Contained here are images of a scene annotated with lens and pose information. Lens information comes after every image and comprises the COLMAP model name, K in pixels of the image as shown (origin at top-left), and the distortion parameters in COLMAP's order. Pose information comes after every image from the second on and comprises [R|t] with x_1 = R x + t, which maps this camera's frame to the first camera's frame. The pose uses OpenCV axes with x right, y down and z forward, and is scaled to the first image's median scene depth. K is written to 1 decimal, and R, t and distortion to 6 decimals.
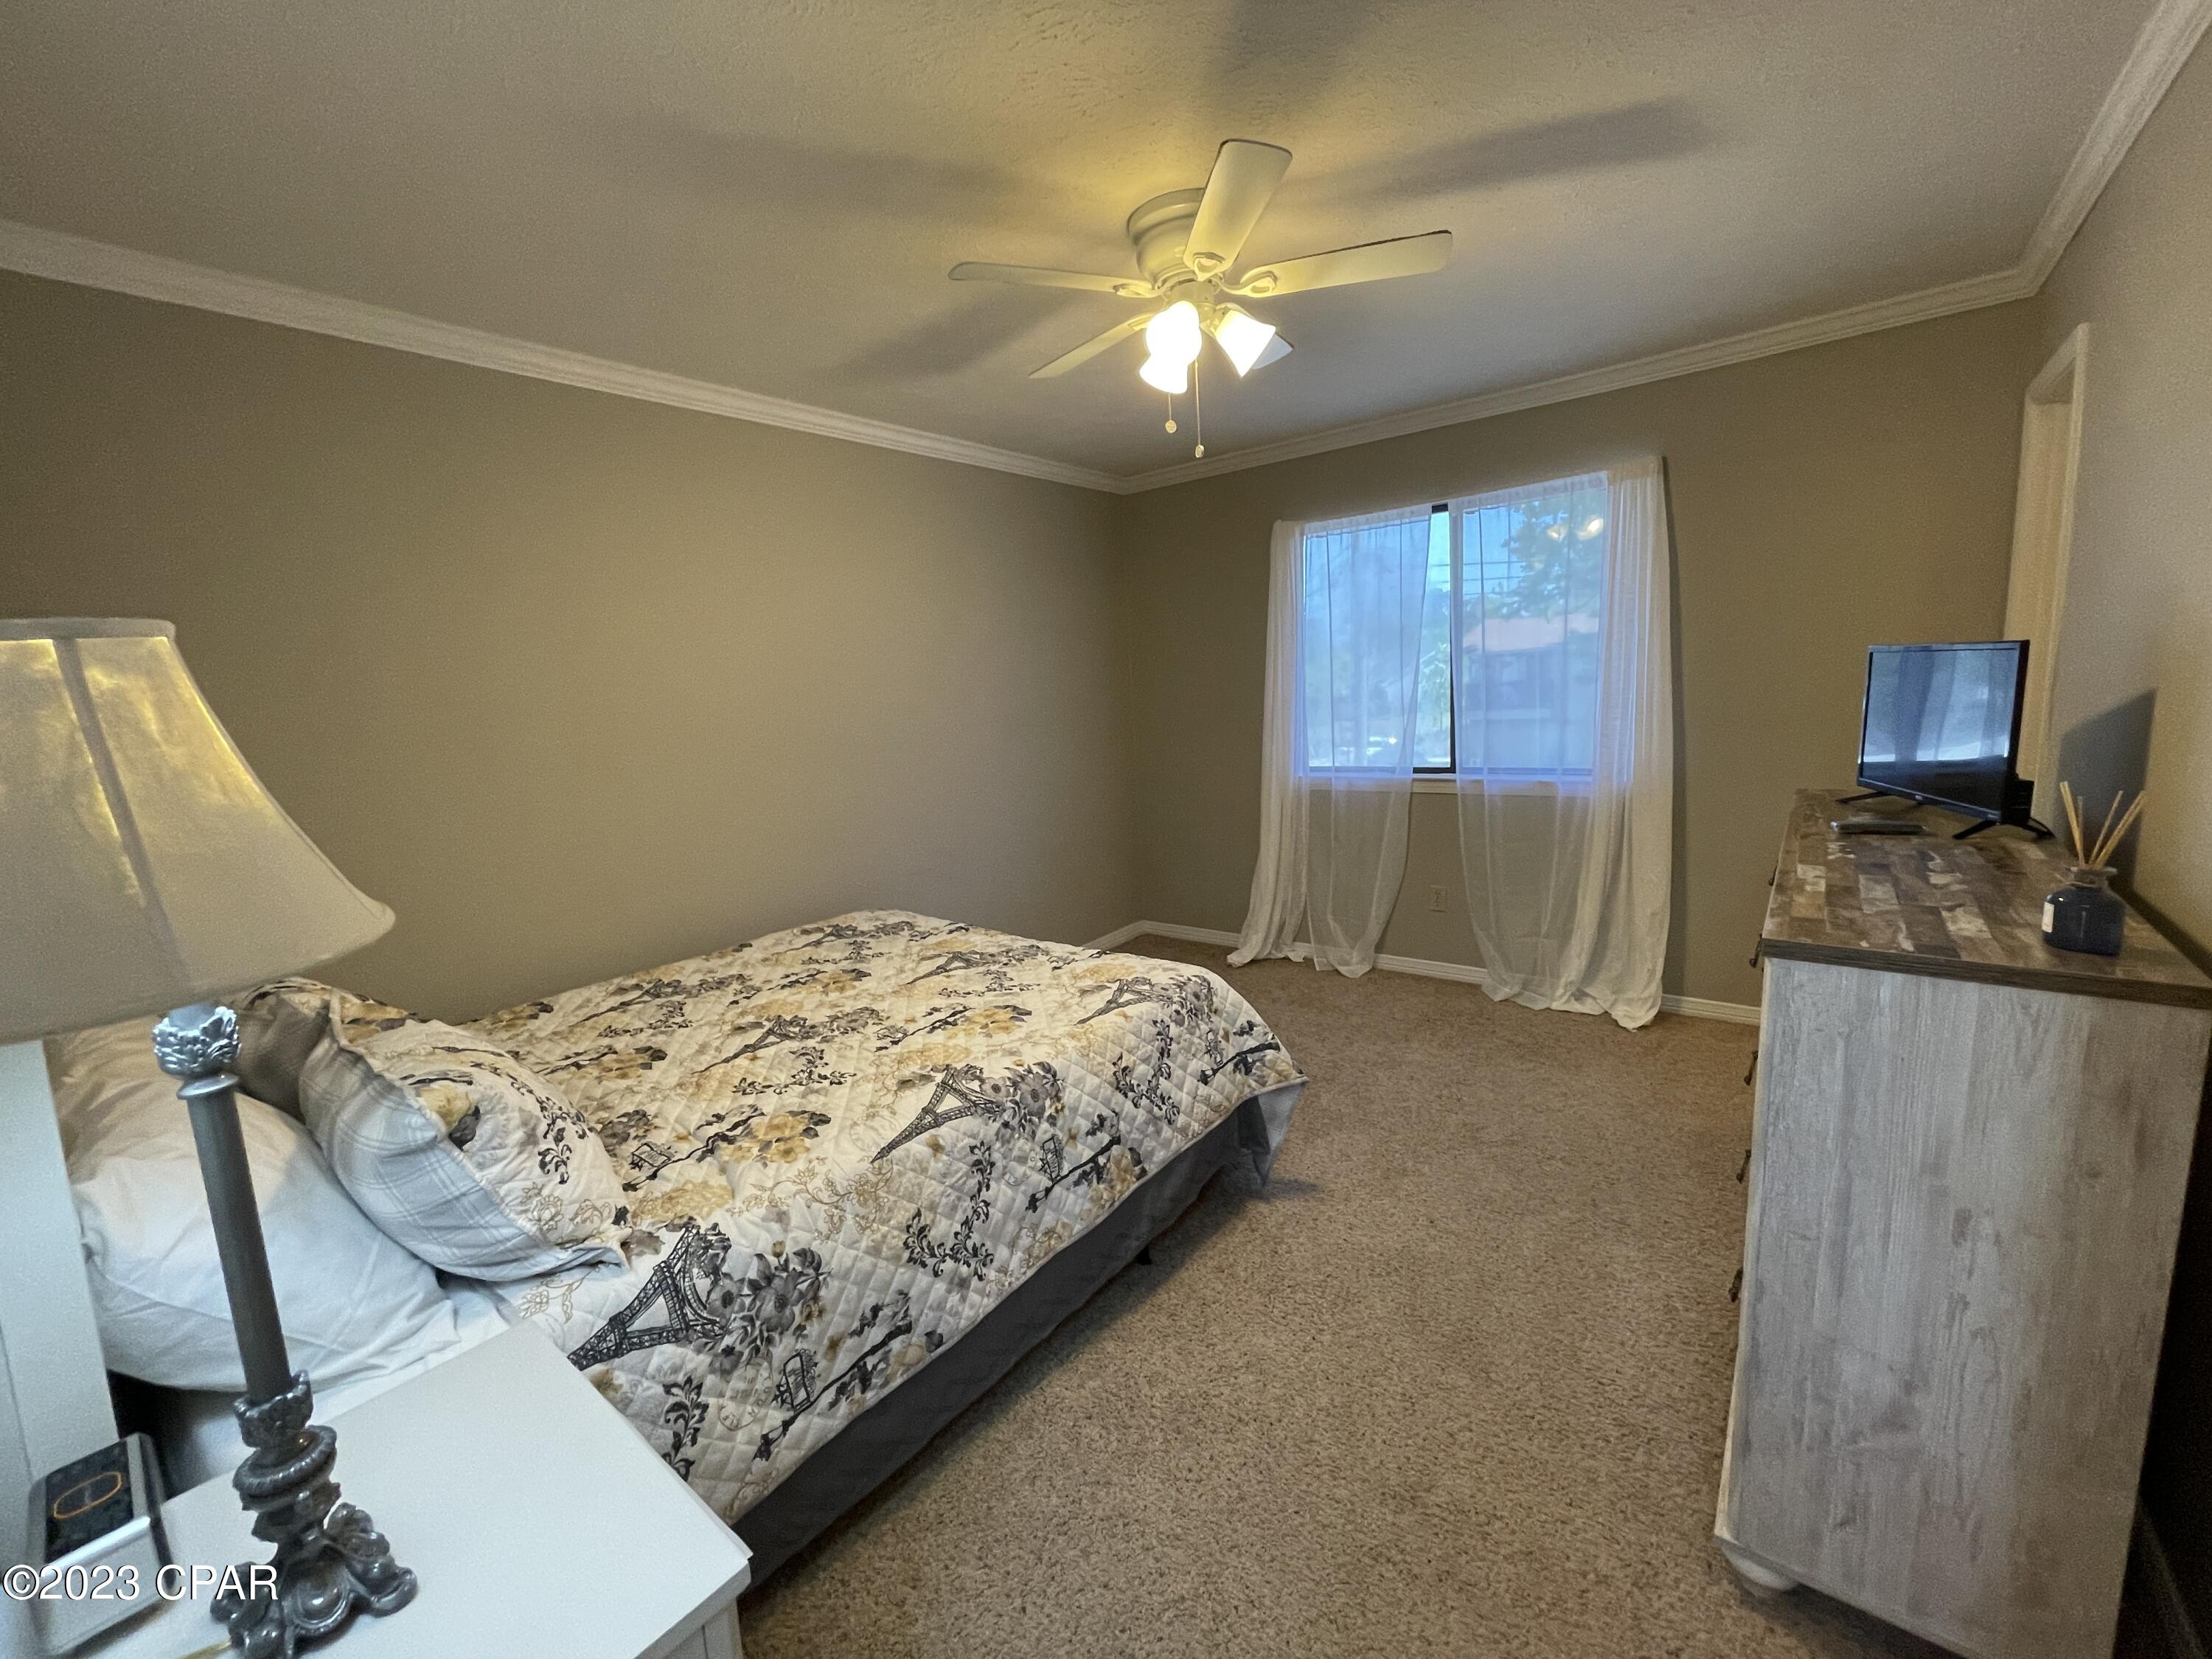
lens RADIAL K [[897.1, 0, 1096.7], [0, 897.1, 822.9], [0, 0, 1]] dist [-0.002849, -0.000169]
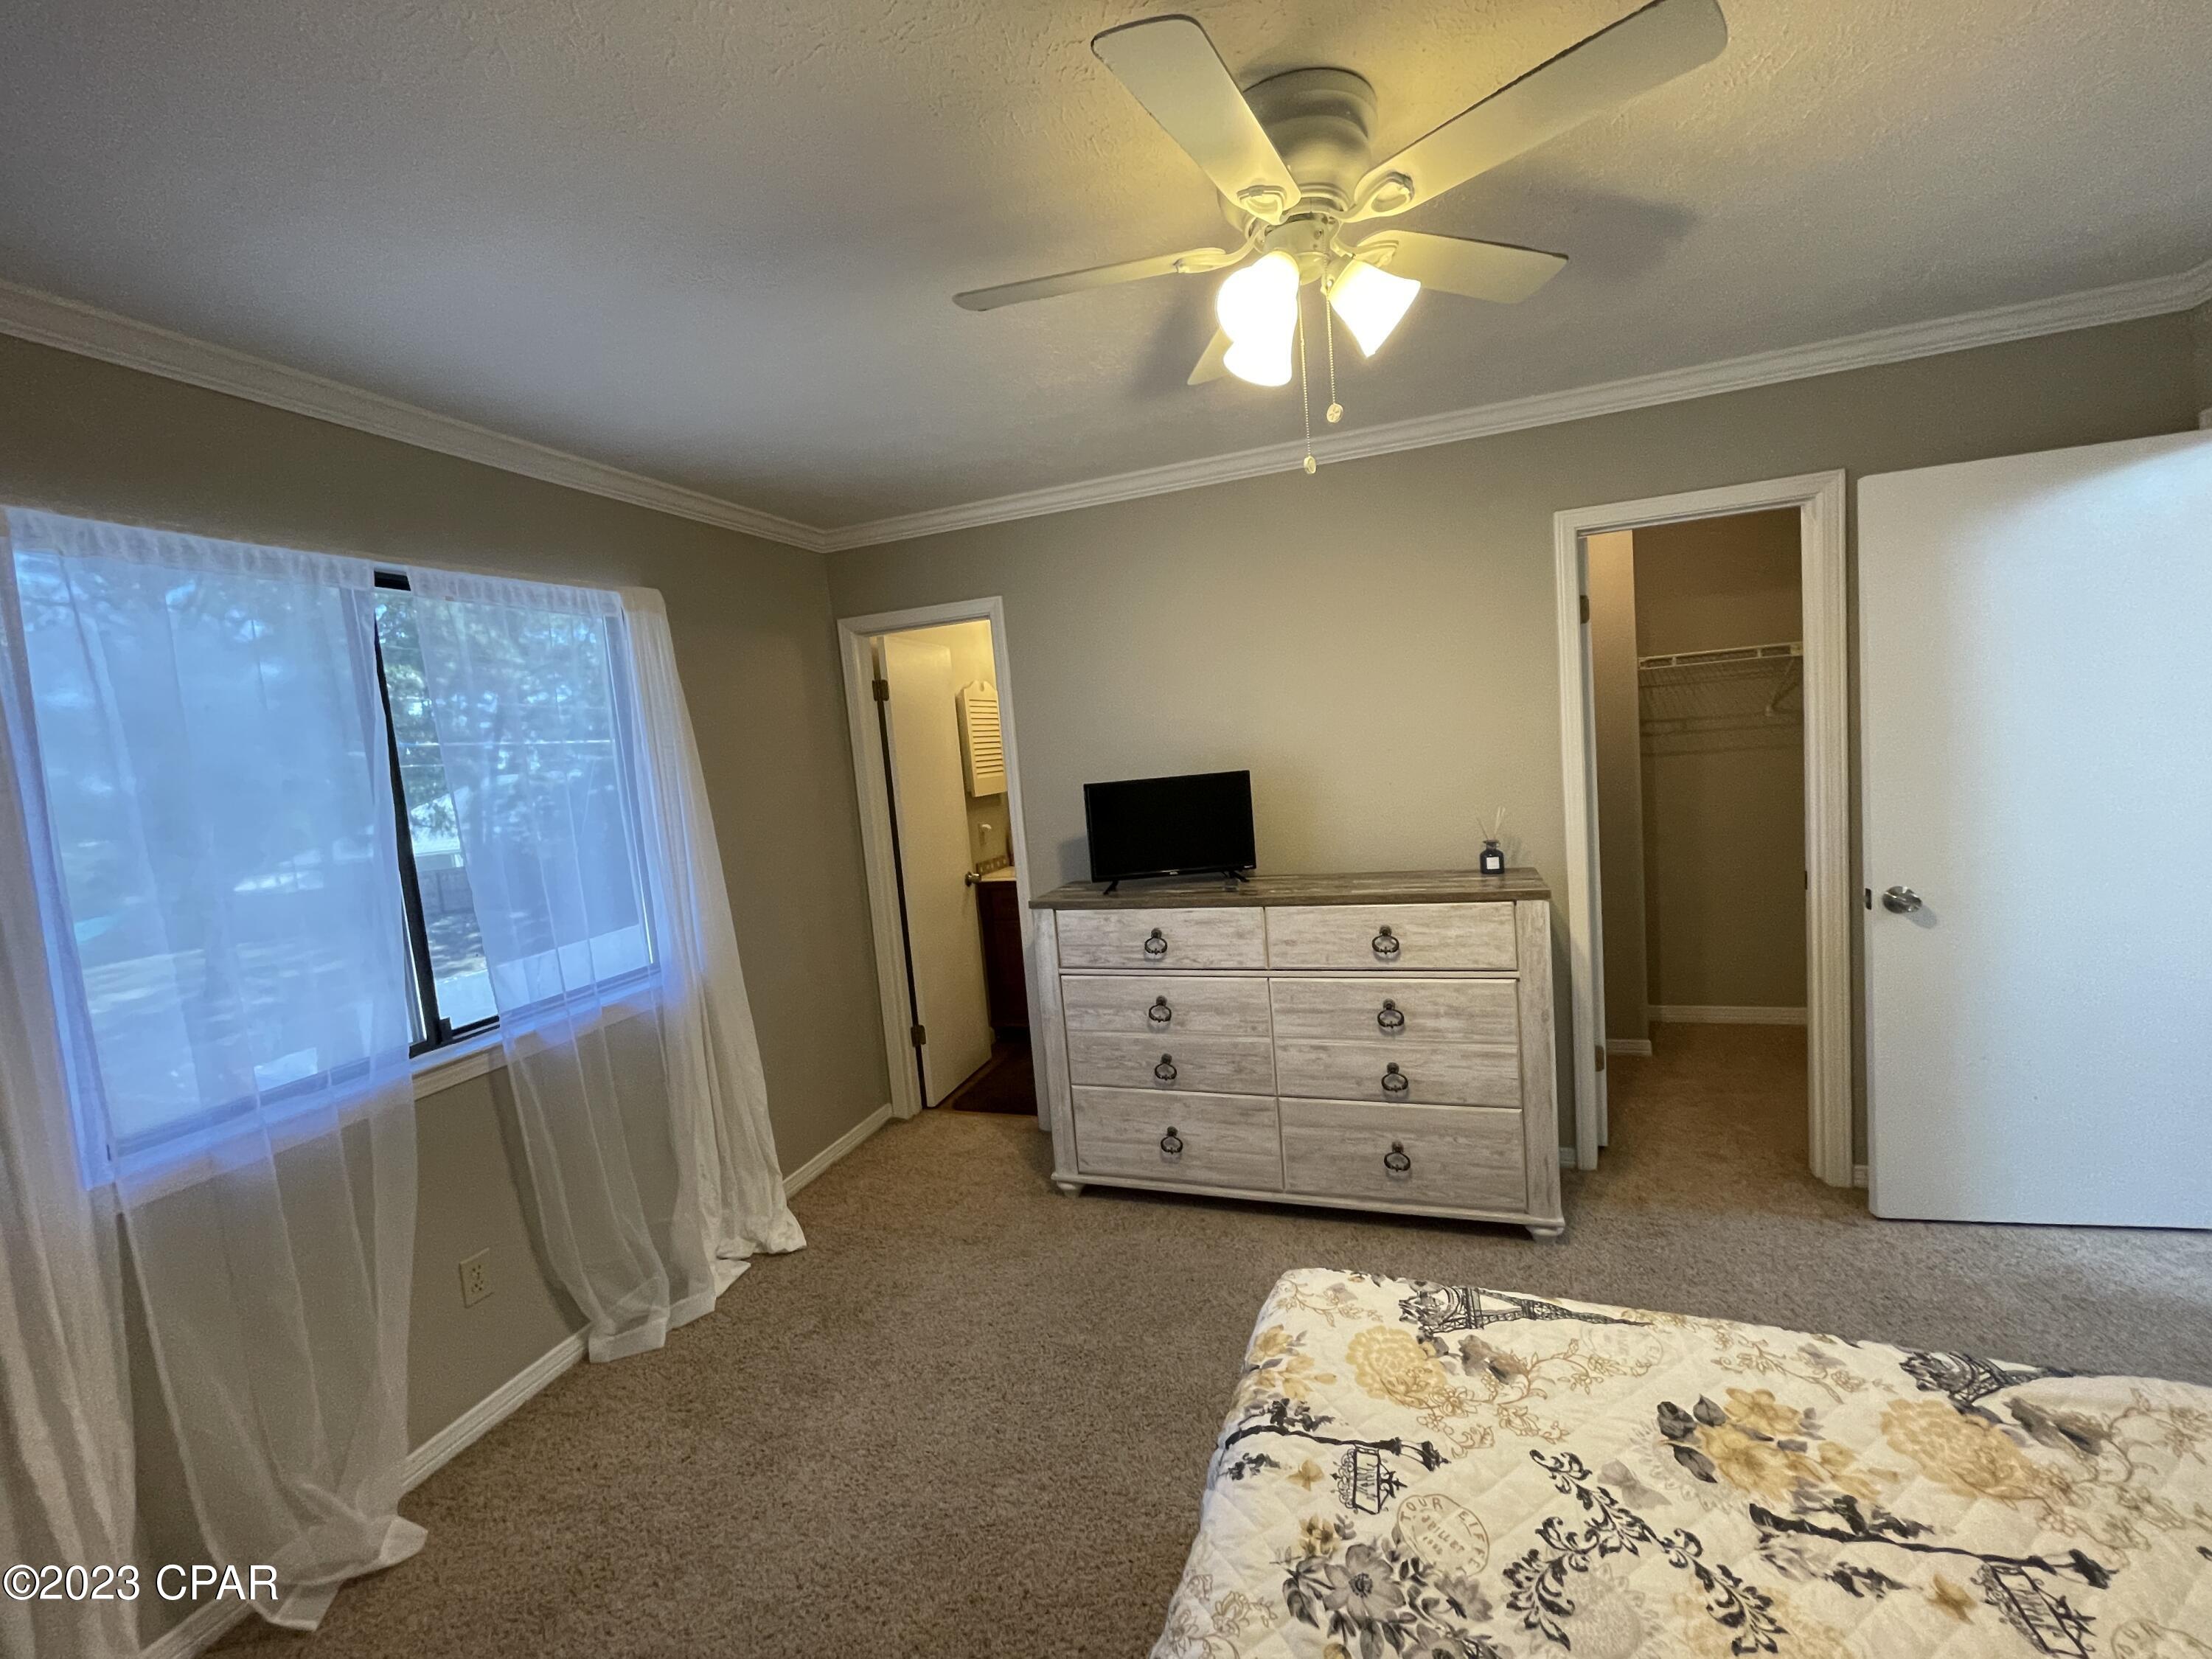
lens RADIAL K [[897.1, 0, 1106.7], [0, 897.1, 852.9], [0, 0, 1]] dist [-0.002849, -0.000169]
pose [[-0.302488, -0.023406, 0.952866, -0.723879], [0.227192, 0.969114, 0.095927, -0.181508], [-0.925681, 0.245501, -0.287828, 1.361329]]
